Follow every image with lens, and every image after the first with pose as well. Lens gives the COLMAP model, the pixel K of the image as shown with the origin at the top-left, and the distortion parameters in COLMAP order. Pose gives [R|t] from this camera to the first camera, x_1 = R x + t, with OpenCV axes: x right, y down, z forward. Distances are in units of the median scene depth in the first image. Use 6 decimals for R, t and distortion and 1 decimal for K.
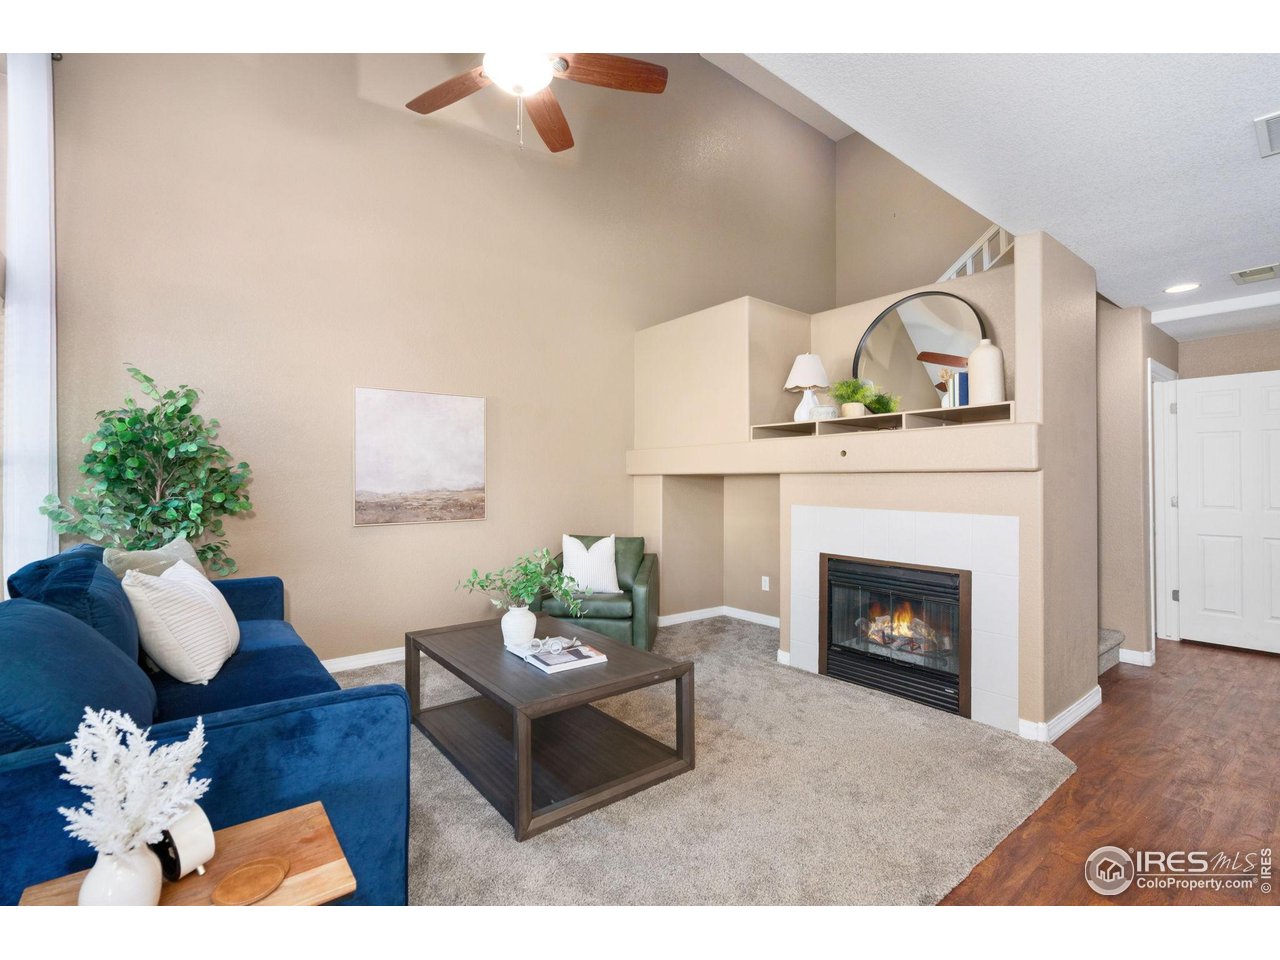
lens RADIAL K [[584.4, 0, 642.3], [0, 584.4, 473.2], [0, 0, 1]] dist [-0.001624, -0.000424]
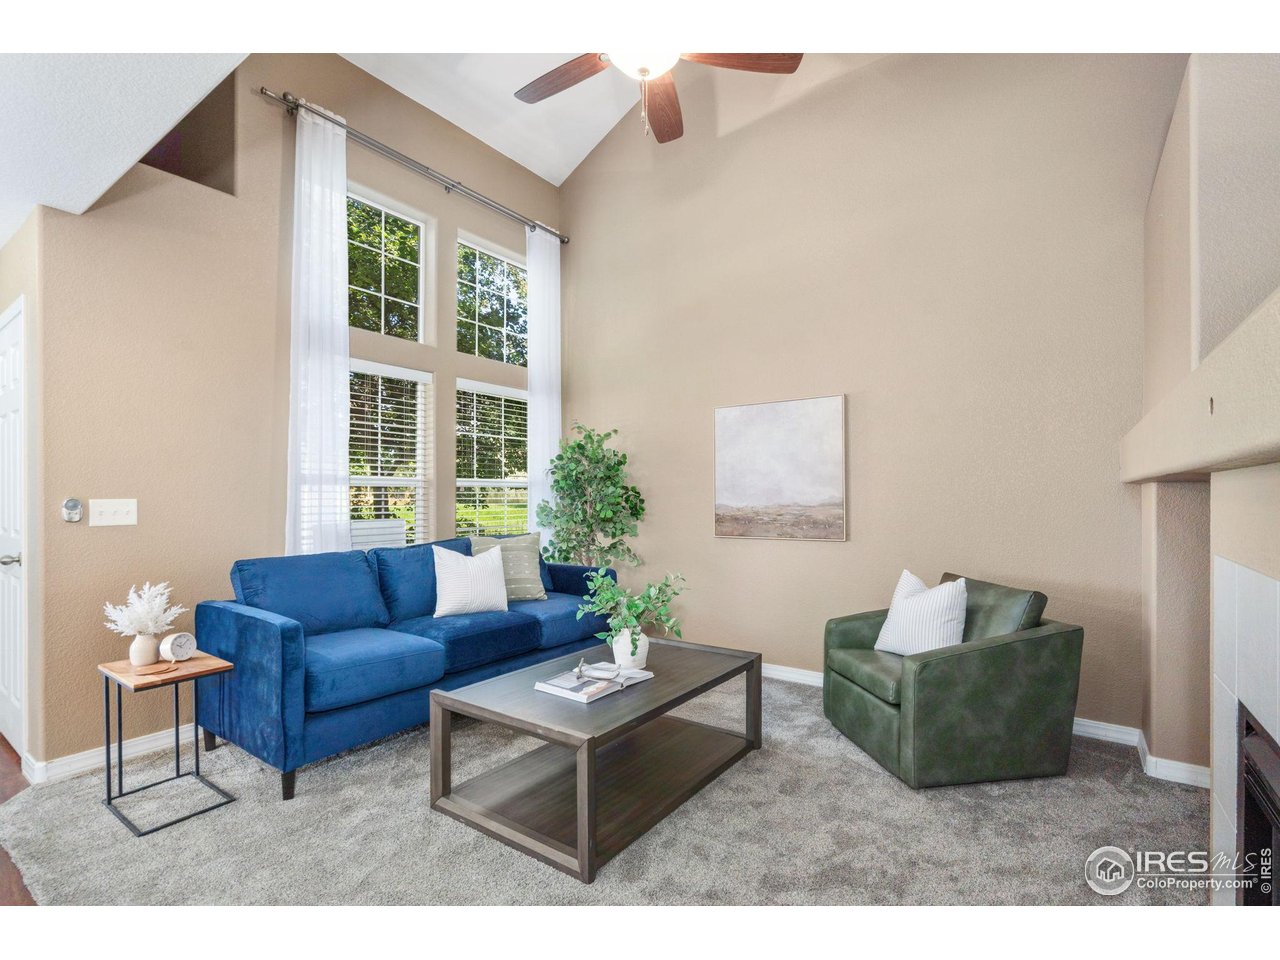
lens RADIAL K [[609.7, 0, 643.4], [0, 609.7, 488.4], [0, 0, 1]] dist [0.015461, -0.000450]
pose [[0.276923, -0.013520, -0.960797, 0.818868], [0.014280, 0.999848, -0.009954, 0.015138], [0.960786, -0.010964, 0.277074, 0.823031]]
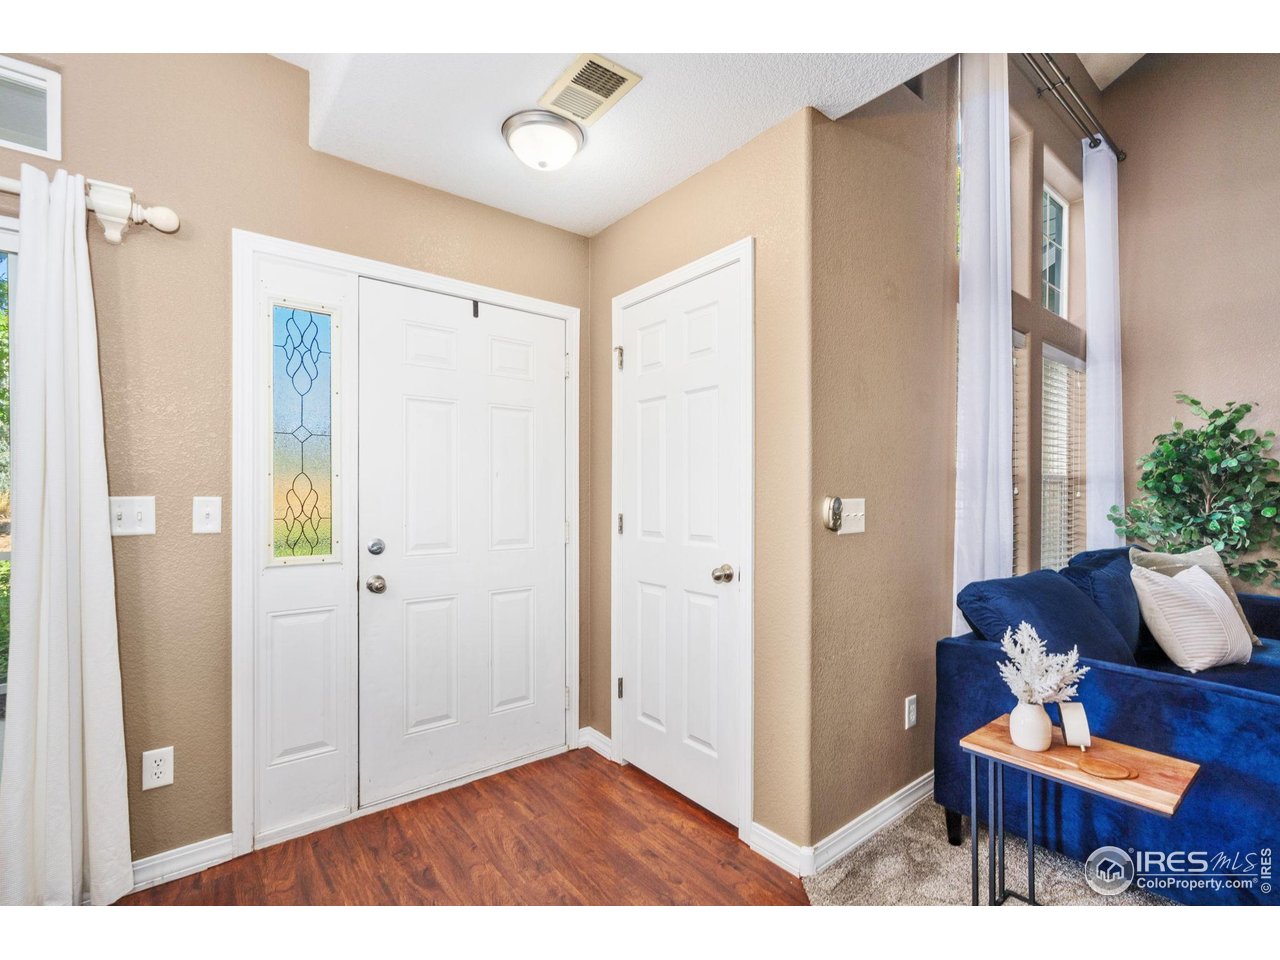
lens RADIAL K [[609.7, 0, 643.4], [0, 609.7, 488.4], [0, 0, 1]] dist [0.015461, -0.000450]
pose [[0.012814, -0.010590, -0.999862, 0.321352], [0.011503, 0.999879, -0.010443, 0.001186], [0.999852, -0.011368, 0.012935, -0.062037]]
